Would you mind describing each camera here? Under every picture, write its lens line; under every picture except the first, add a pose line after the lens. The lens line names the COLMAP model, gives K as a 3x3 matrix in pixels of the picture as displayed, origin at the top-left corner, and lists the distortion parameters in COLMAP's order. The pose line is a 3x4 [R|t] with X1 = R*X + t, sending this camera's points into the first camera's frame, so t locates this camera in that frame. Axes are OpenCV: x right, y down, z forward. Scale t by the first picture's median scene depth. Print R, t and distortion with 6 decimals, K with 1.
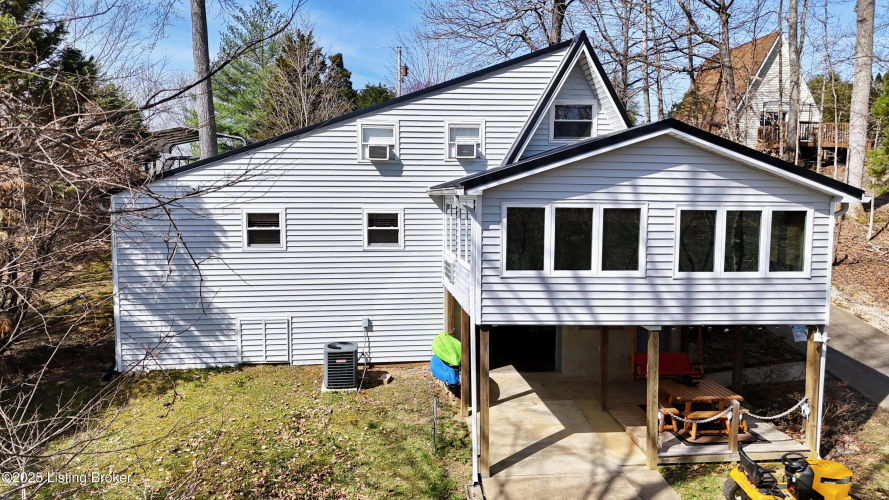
lens RADIAL K [[652.0, 0, 443.3], [0, 652.0, 249.5], [0, 0, 1]] dist [0.097503, -0.114898]
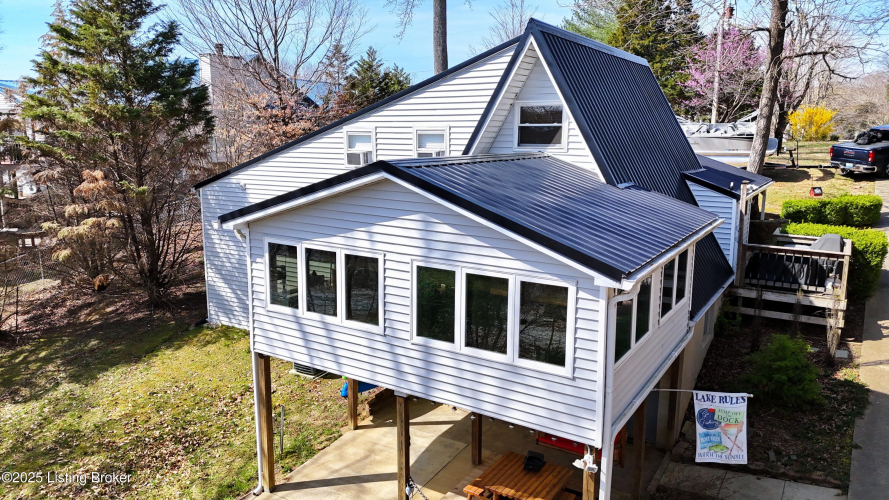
lens RADIAL K [[652.0, 0, 443.3], [0, 652.0, 249.5], [0, 0, 1]] dist [0.097503, -0.114898]
pose [[0.782002, 0.113517, -0.612851, 0.875781], [-0.058533, 0.992304, 0.109113, -0.169227], [0.620521, -0.049455, 0.782629, 0.357905]]
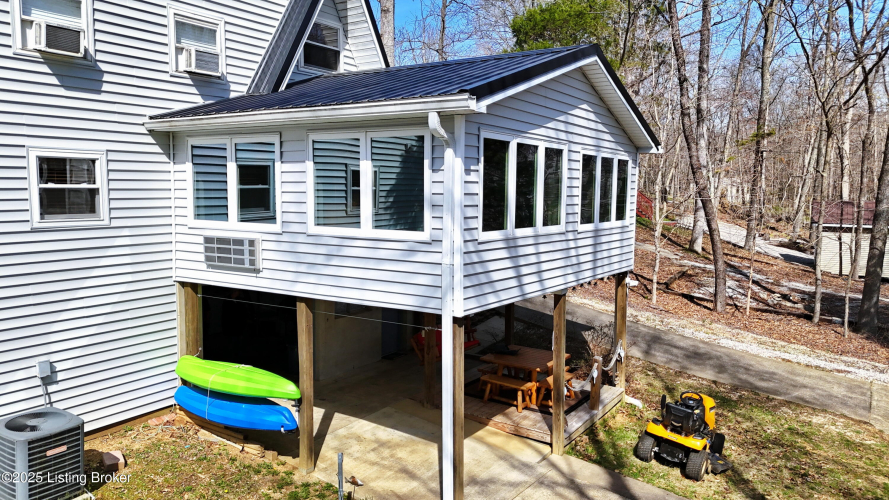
lens RADIAL K [[652.0, 0, 443.3], [0, 652.0, 249.5], [0, 0, 1]] dist [0.097503, -0.114898]
pose [[0.639423, -0.071585, 0.765515, -0.429647], [0.058446, 0.997301, 0.044440, 0.017233], [-0.766630, 0.016325, 0.641881, 0.567850]]
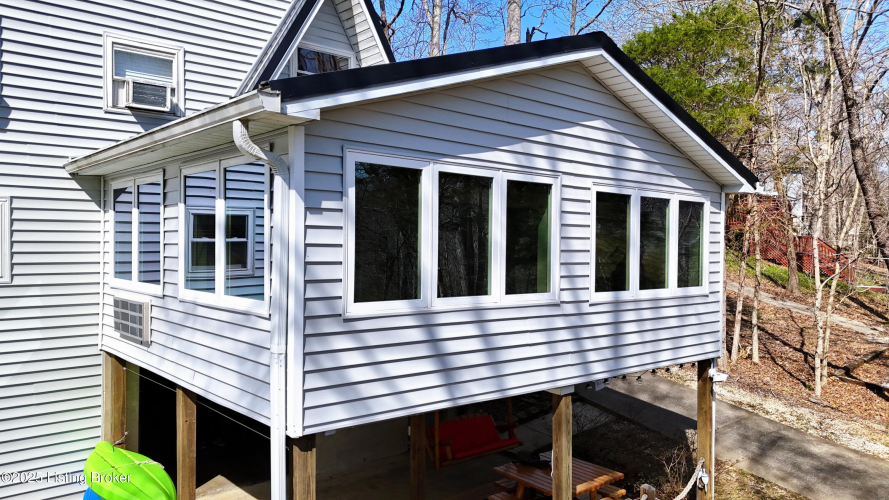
lens RADIAL K [[652.0, 0, 443.3], [0, 652.0, 249.5], [0, 0, 1]] dist [0.097503, -0.114898]
pose [[0.825508, -0.001901, 0.564388, -0.101054], [0.041105, 0.997541, -0.056762, 0.022639], [-0.562892, 0.070057, 0.823556, 0.566464]]
